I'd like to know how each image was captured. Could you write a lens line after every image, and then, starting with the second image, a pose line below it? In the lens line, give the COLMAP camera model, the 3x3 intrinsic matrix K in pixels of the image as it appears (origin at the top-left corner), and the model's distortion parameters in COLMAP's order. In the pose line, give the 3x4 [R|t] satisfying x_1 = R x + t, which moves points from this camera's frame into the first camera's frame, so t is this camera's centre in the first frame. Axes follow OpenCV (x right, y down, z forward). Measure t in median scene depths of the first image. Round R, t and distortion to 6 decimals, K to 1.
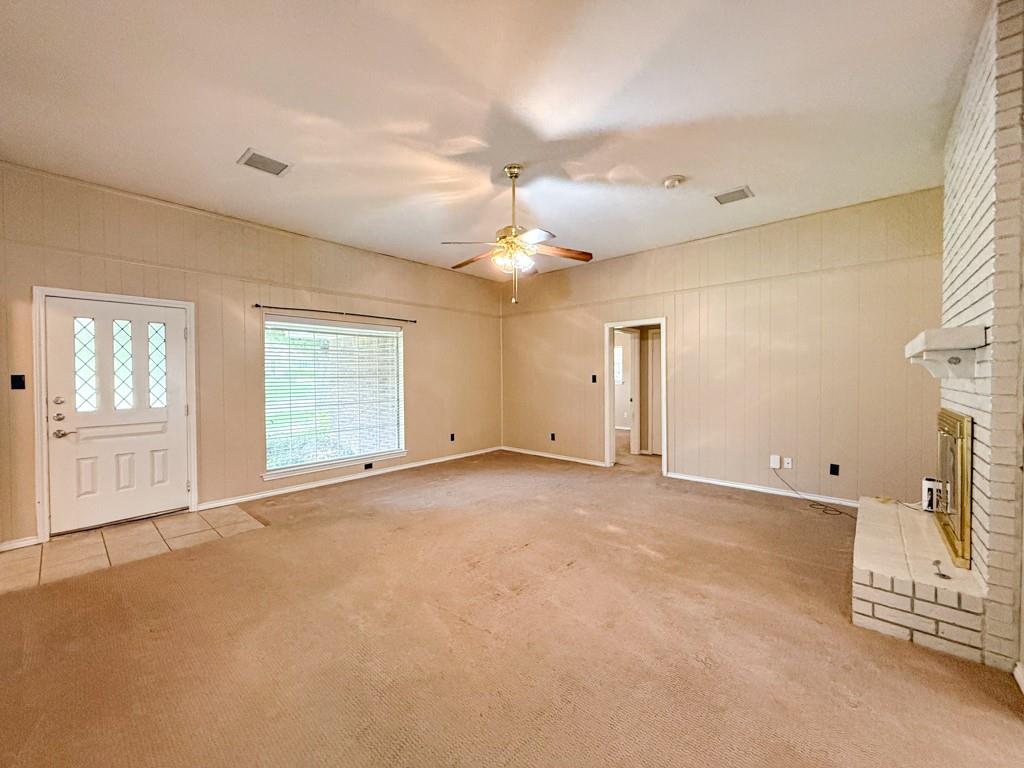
lens RADIAL K [[407.2, 0, 503.9], [0, 407.2, 381.4], [0, 0, 1]] dist [-0.000554, 0.000542]
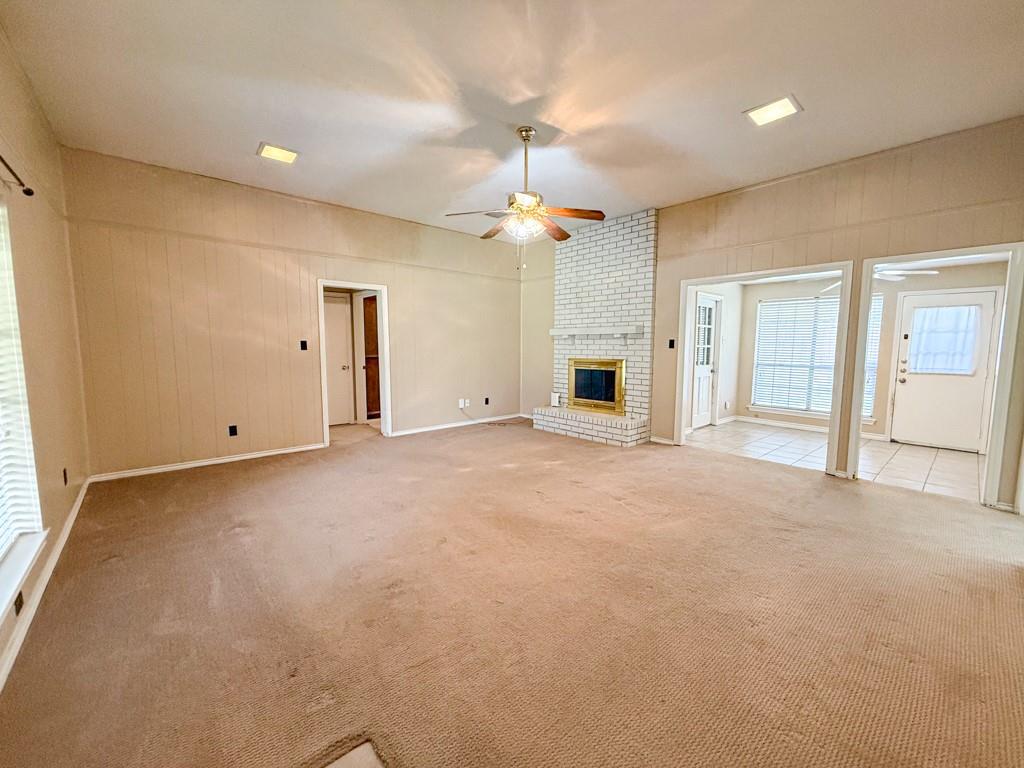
lens RADIAL K [[407.2, 0, 512.7], [0, 407.2, 384.9], [0, 0, 1]] dist [-0.000554, 0.000542]
pose [[0.102433, -0.094392, 0.990251, -0.687996], [0.007516, 0.995533, 0.094118, -0.001940], [-0.994712, -0.002198, 0.102684, 0.630050]]
